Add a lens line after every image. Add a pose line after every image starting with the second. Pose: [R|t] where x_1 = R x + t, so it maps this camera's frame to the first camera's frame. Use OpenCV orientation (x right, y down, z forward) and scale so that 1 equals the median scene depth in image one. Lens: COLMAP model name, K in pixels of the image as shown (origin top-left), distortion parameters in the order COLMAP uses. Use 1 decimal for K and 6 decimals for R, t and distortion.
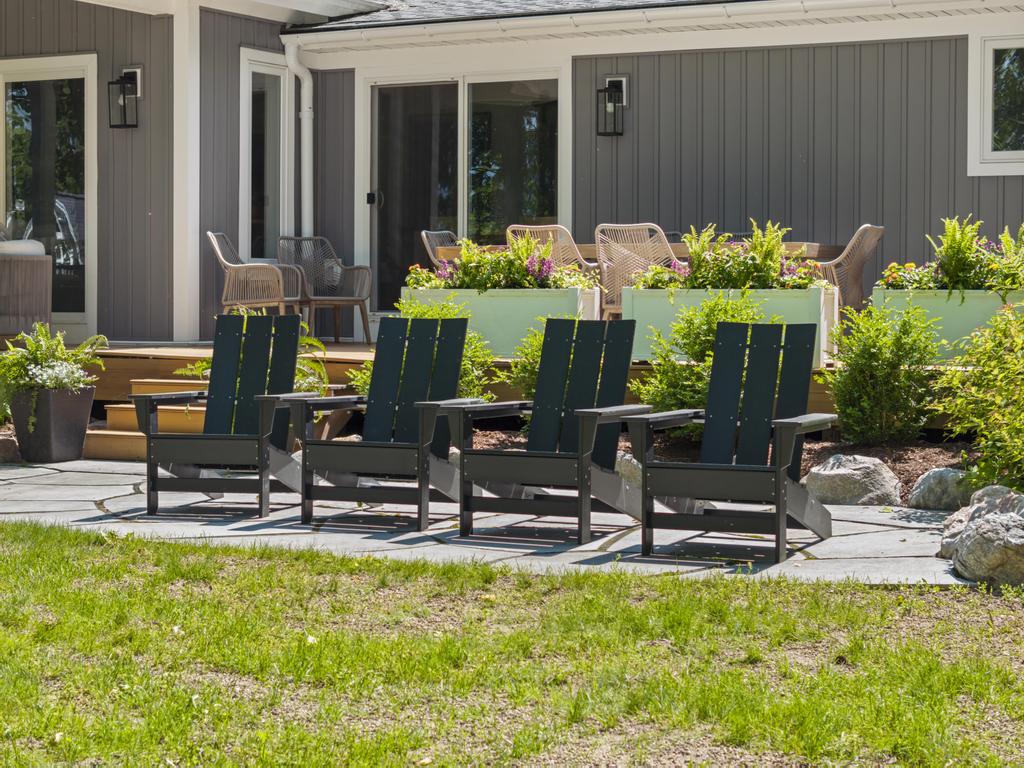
lens RADIAL K [[2071.6, 0, 512.0], [0, 2071.6, 384.0], [0, 0, 1]] dist [-0.231948, 1.832092]
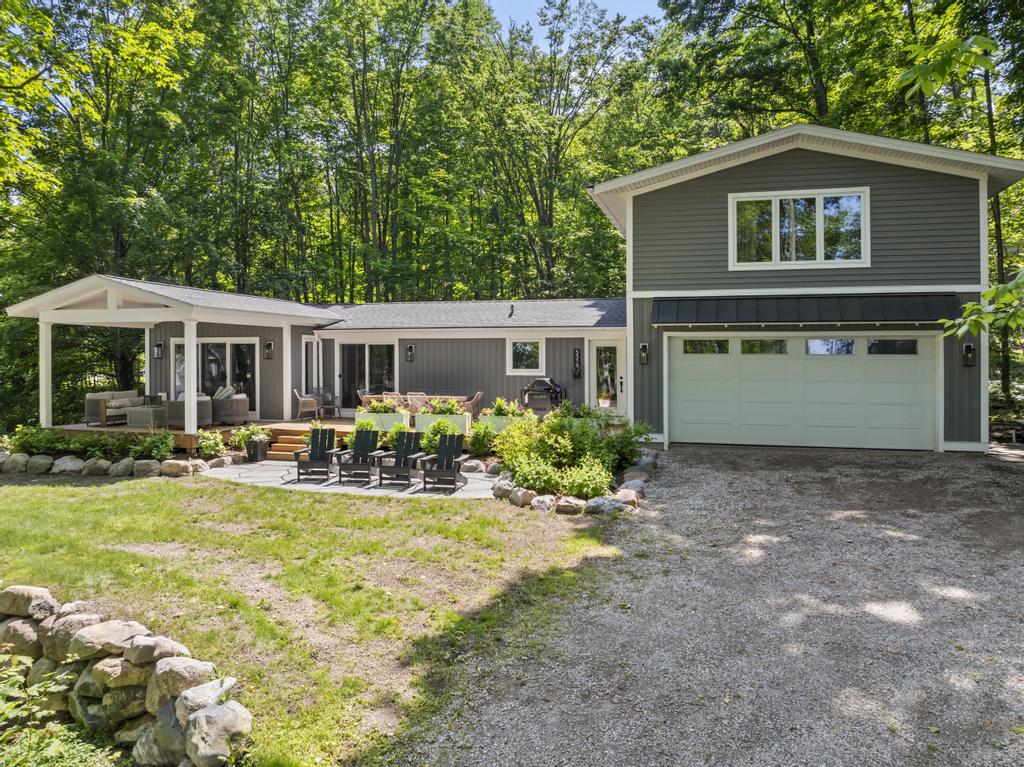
lens RADIAL K [[728.2, 0, 512.5], [0, 728.2, 407.9], [0, 0, 1]] dist [-0.002014, -0.000540]
pose [[0.980012, -0.012366, 0.198555, -0.039562], [0.008096, 0.999718, 0.022302, -0.088430], [-0.198775, -0.020249, 0.979836, -0.378080]]
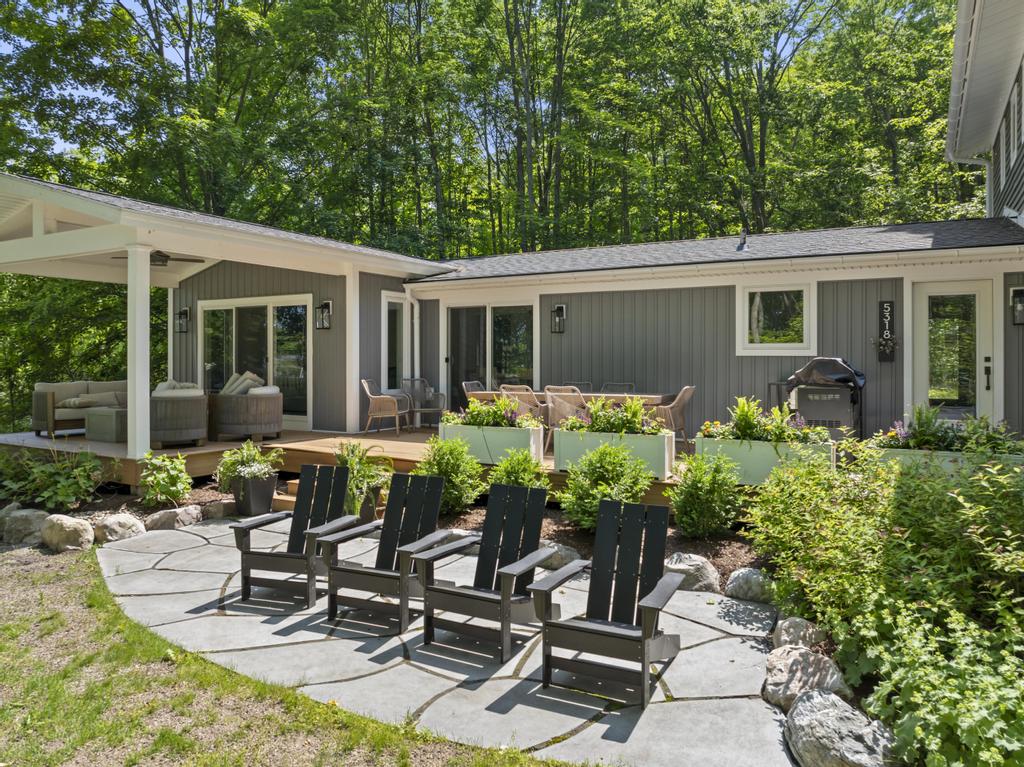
lens RADIAL K [[730.2, 0, 516.4], [0, 730.2, 350.9], [0, 0, 1]] dist [-0.019621, -0.005289]
pose [[0.999279, 0.000123, -0.037967, 0.045797], [-0.002352, 0.998275, -0.058664, -0.079819], [0.037894, 0.058711, 0.997556, 0.363941]]
